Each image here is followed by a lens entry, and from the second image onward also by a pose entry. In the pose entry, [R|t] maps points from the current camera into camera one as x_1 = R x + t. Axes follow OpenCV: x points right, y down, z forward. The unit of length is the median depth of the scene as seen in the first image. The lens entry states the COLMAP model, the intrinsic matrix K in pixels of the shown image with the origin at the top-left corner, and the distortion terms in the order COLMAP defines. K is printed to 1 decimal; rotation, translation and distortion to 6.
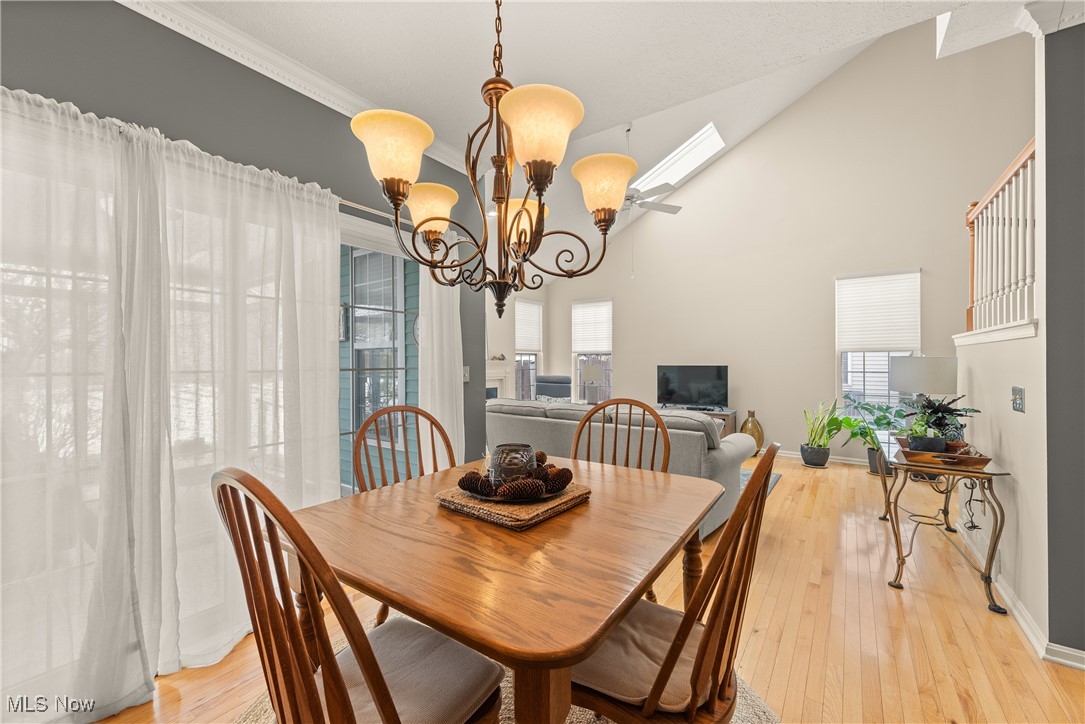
lens RADIAL K [[426.8, 0, 538.0], [0, 426.8, 366.7], [0, 0, 1]] dist [0.003626, -0.001077]
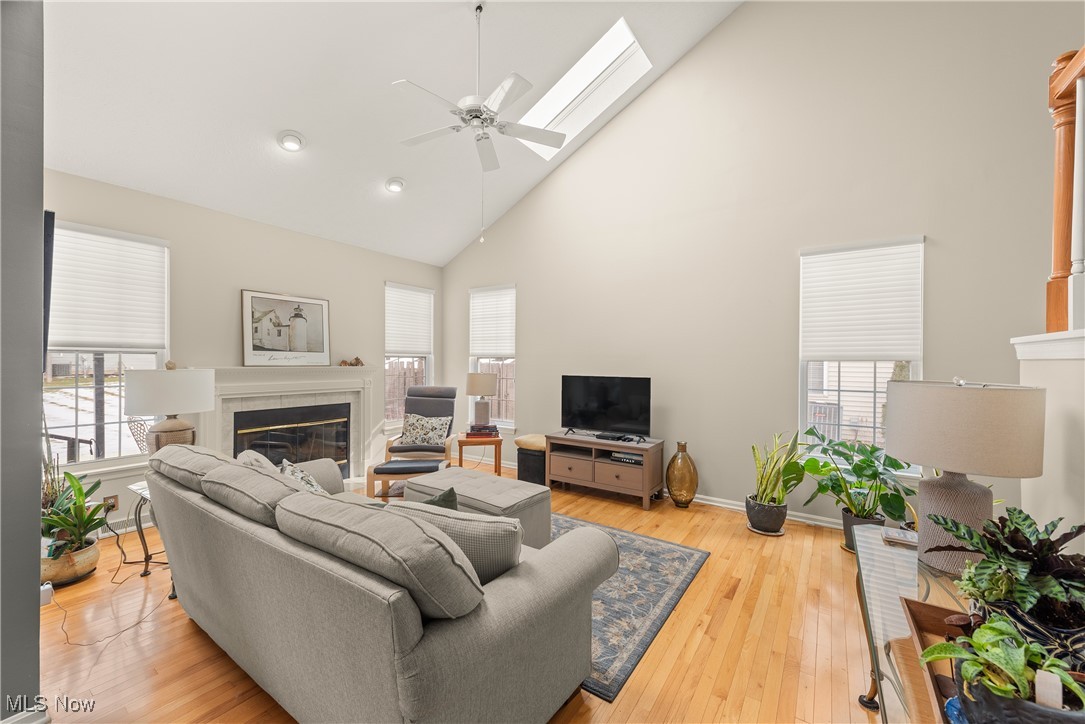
lens RADIAL K [[426.8, 0, 536.6], [0, 426.8, 368.1], [0, 0, 1]] dist [0.003626, -0.001077]
pose [[0.999584, 0.007187, 0.027928, 0.266369], [-0.007387, 0.999948, 0.007044, -0.024603], [-0.027876, -0.007247, 0.999585, 0.338811]]
